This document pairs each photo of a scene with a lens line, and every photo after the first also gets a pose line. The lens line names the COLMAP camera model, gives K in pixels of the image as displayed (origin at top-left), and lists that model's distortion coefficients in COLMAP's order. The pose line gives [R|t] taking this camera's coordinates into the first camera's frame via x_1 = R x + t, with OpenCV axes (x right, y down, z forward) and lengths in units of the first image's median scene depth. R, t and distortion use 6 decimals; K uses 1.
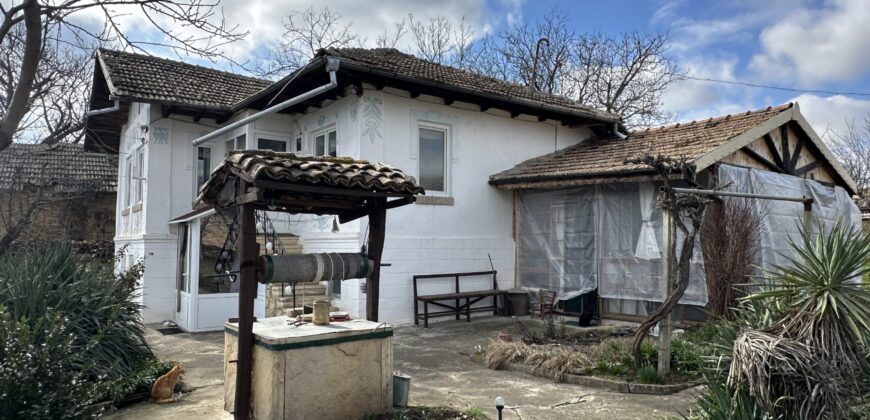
lens RADIAL K [[559.2, 0, 433.5], [0, 559.2, 216.8], [0, 0, 1]] dist [-0.008758, -0.002357]
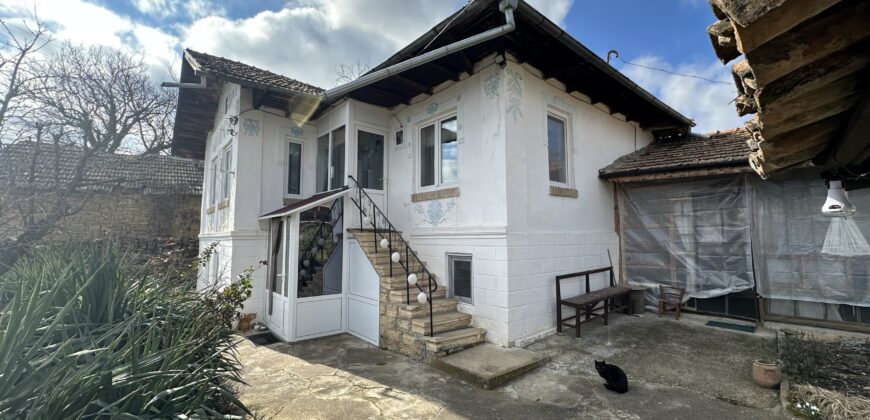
lens RADIAL K [[345.1, 0, 433.6], [0, 345.1, 210.5], [0, 0, 1]] dist [-0.002951, 0.000452]
pose [[0.997136, -0.000805, 0.075629, -0.235159], [0.002968, 0.999589, -0.028498, 0.015498], [-0.075575, 0.028641, 0.996729, 0.413972]]
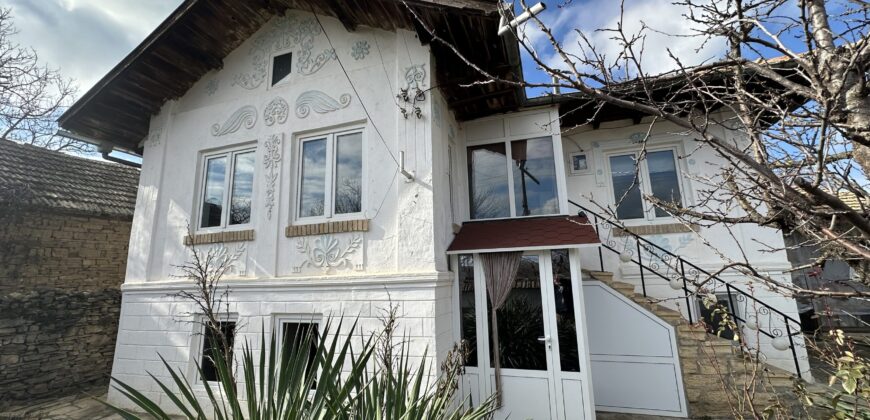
lens RADIAL K [[345.1, 0, 433.6], [0, 345.1, 210.5], [0, 0, 1]] dist [-0.002951, 0.000452]
pose [[0.806712, 0.088902, 0.584220, -0.747599], [0.000979, 0.988417, -0.151761, 0.024118], [-0.590944, 0.122999, 0.797280, 0.746039]]
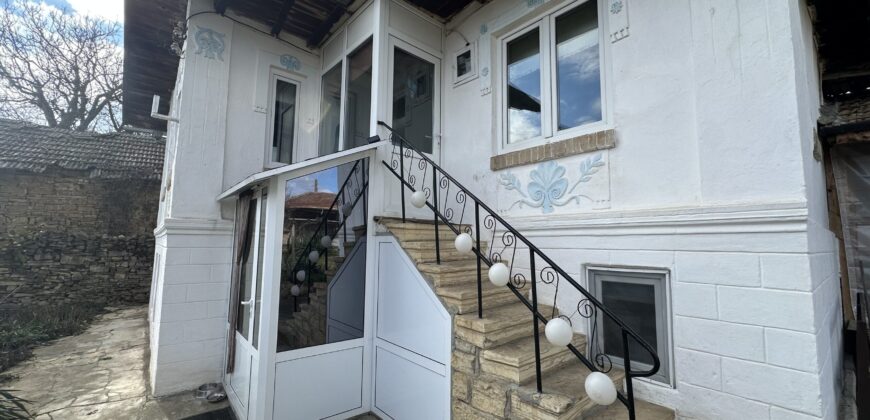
lens RADIAL K [[345.1, 0, 433.6], [0, 345.1, 210.5], [0, 0, 1]] dist [-0.002951, 0.000452]
pose [[0.997152, 0.014777, 0.073960, -0.305560], [-0.011386, 0.998874, -0.046059, 0.037256], [-0.074557, 0.045086, 0.996197, 0.683792]]
